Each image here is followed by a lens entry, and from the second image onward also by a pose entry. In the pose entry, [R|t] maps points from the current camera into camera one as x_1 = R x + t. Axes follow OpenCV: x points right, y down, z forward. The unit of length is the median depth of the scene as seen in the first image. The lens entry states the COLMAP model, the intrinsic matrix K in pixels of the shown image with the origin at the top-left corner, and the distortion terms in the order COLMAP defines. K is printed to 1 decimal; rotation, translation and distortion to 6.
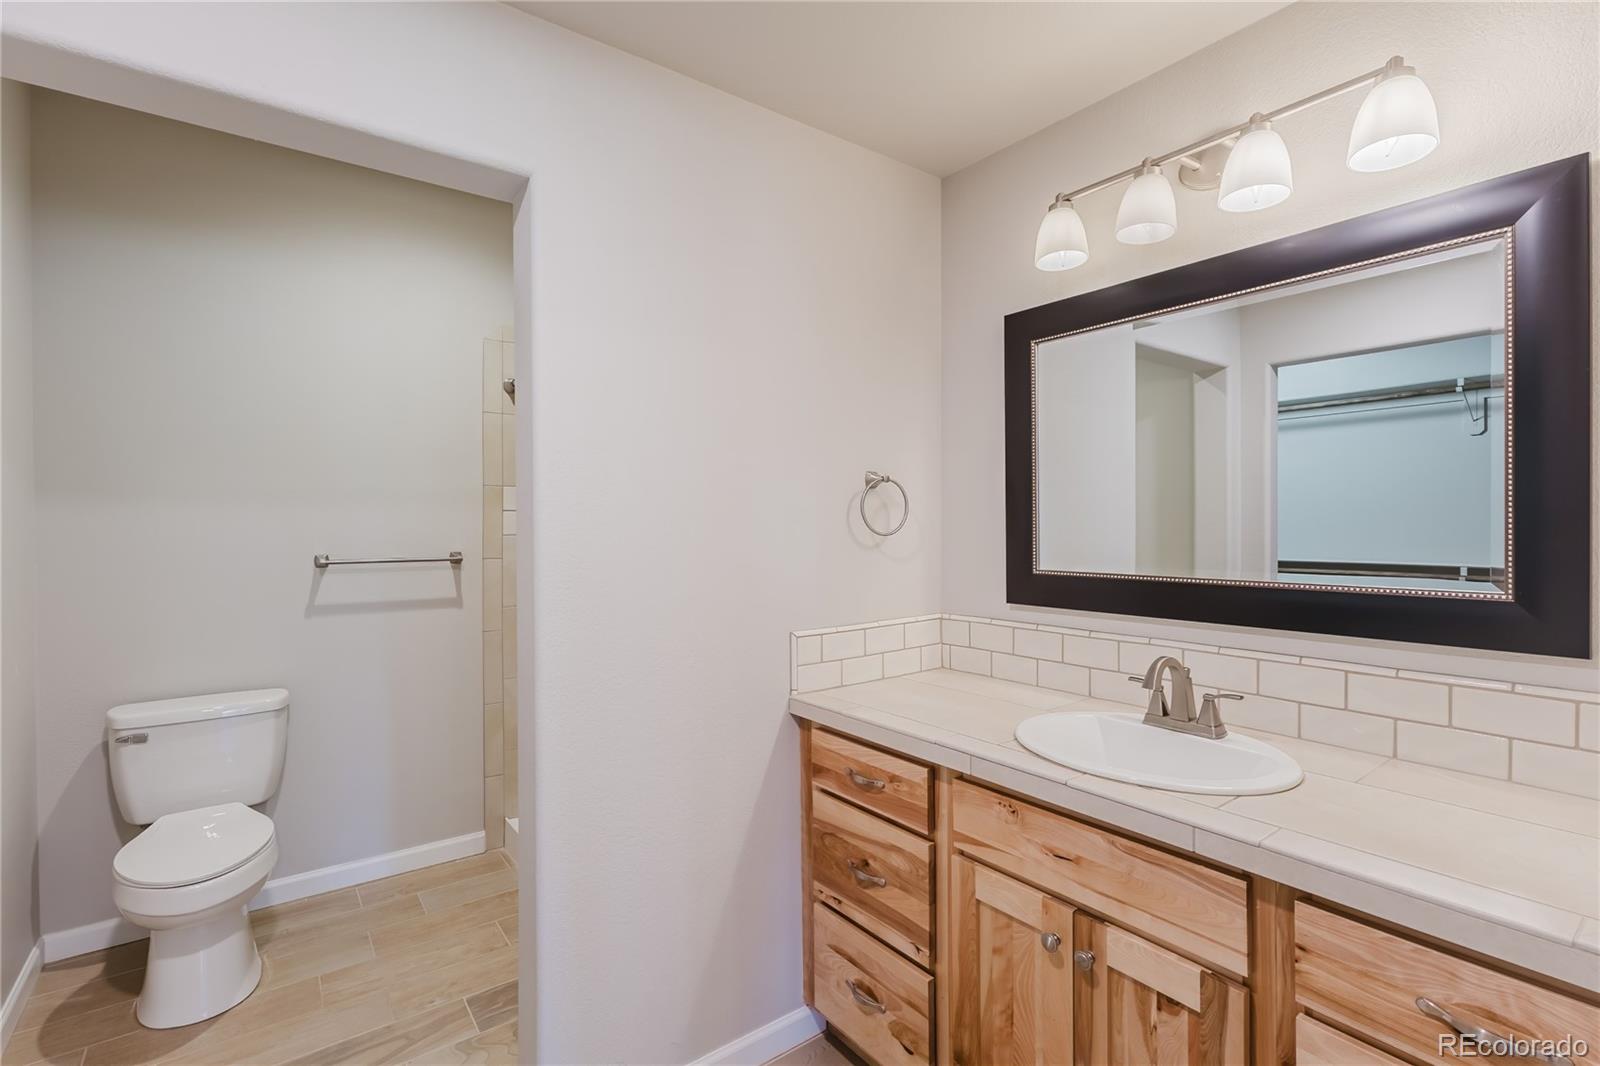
lens RADIAL K [[734.5, 0, 800.0], [0, 734.5, 533.0], [0, 0, 1]] dist [0.003101, 0.000928]
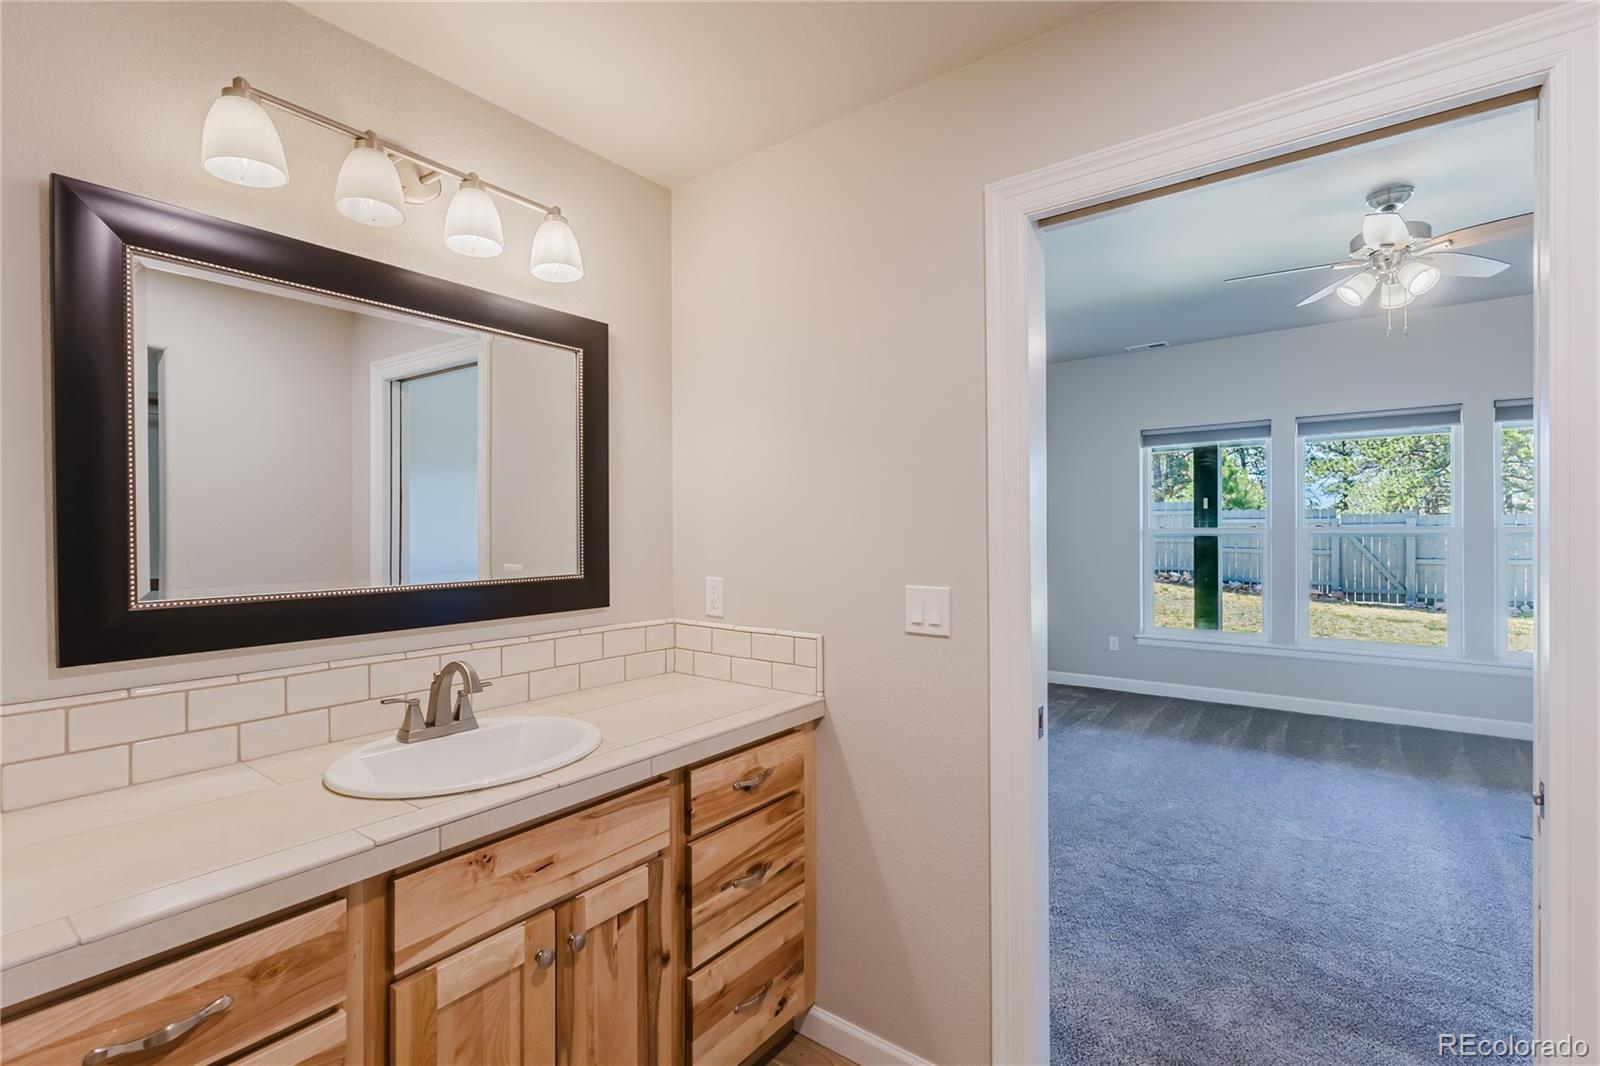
lens RADIAL K [[734.5, 0, 800.0], [0, 734.5, 533.0], [0, 0, 1]] dist [0.003101, 0.000928]
pose [[-0.272000, -0.000728, 0.962297, -0.681960], [0.018094, 0.999819, 0.005871, -0.007639], [-0.962127, 0.019009, -0.271938, 0.917750]]
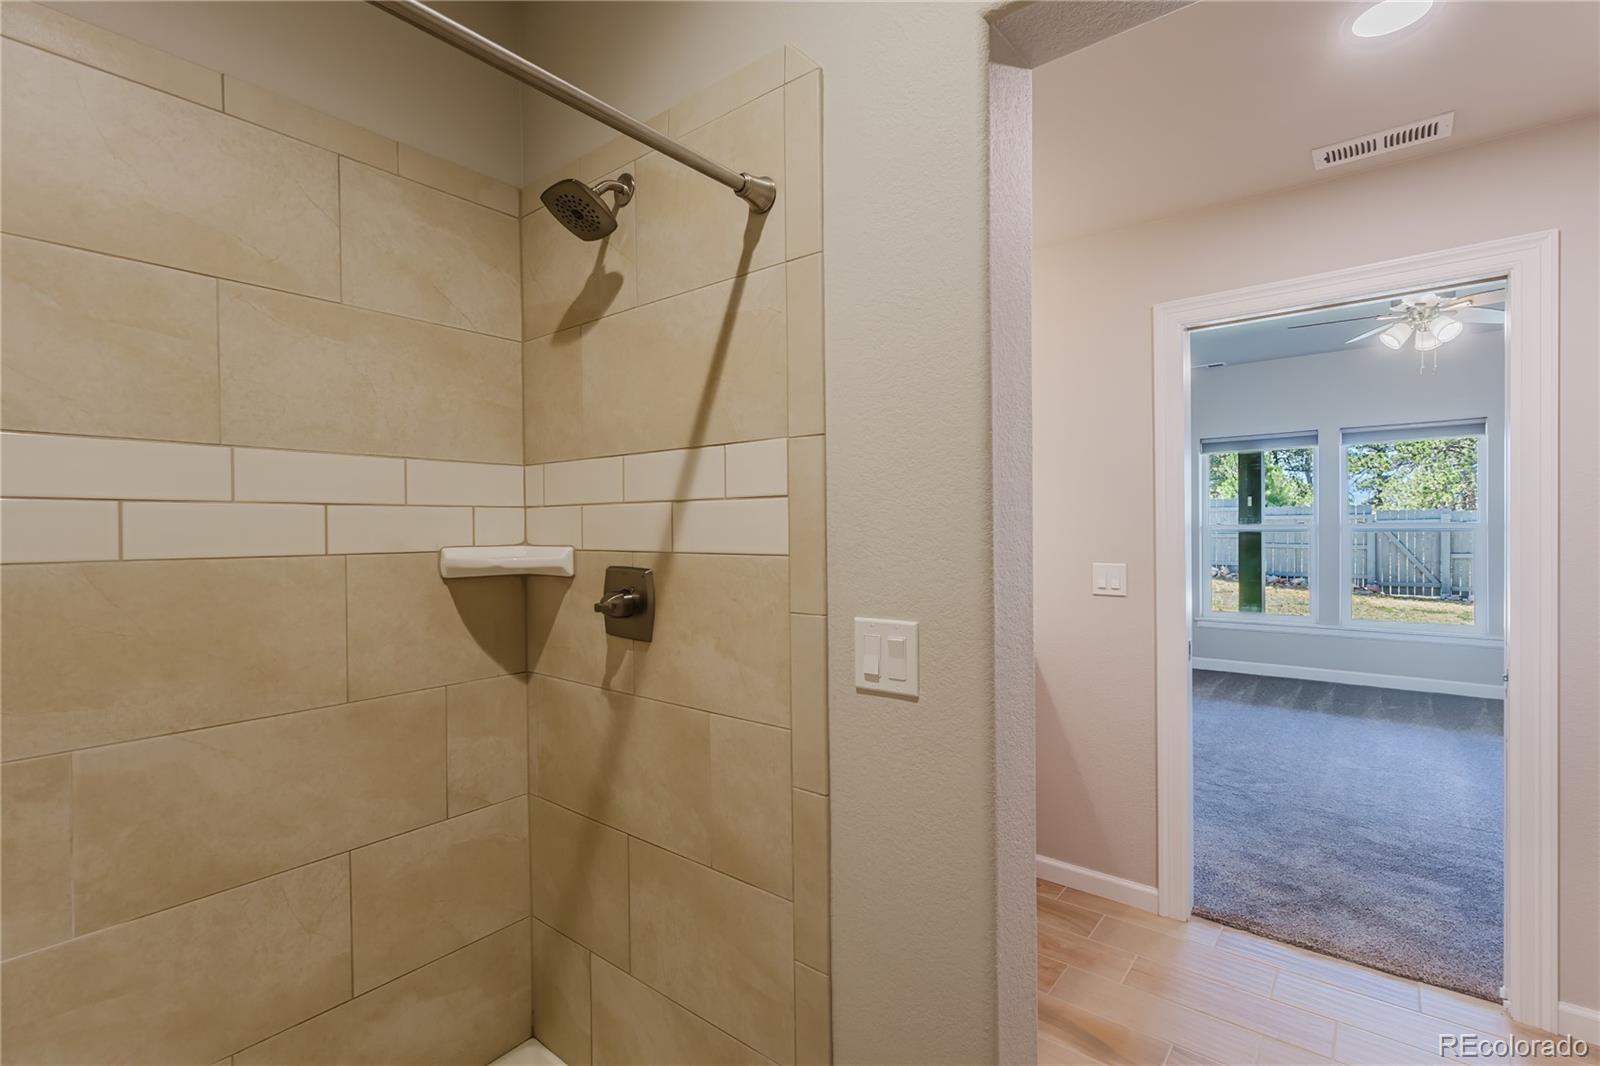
lens RADIAL K [[734.5, 0, 800.0], [0, 734.5, 533.0], [0, 0, 1]] dist [0.003101, 0.000928]
pose [[-0.244233, -0.003957, 0.969709, -0.961330], [0.020625, 0.999744, 0.009274, -0.013737], [-0.969497, 0.022265, -0.244089, 1.300238]]
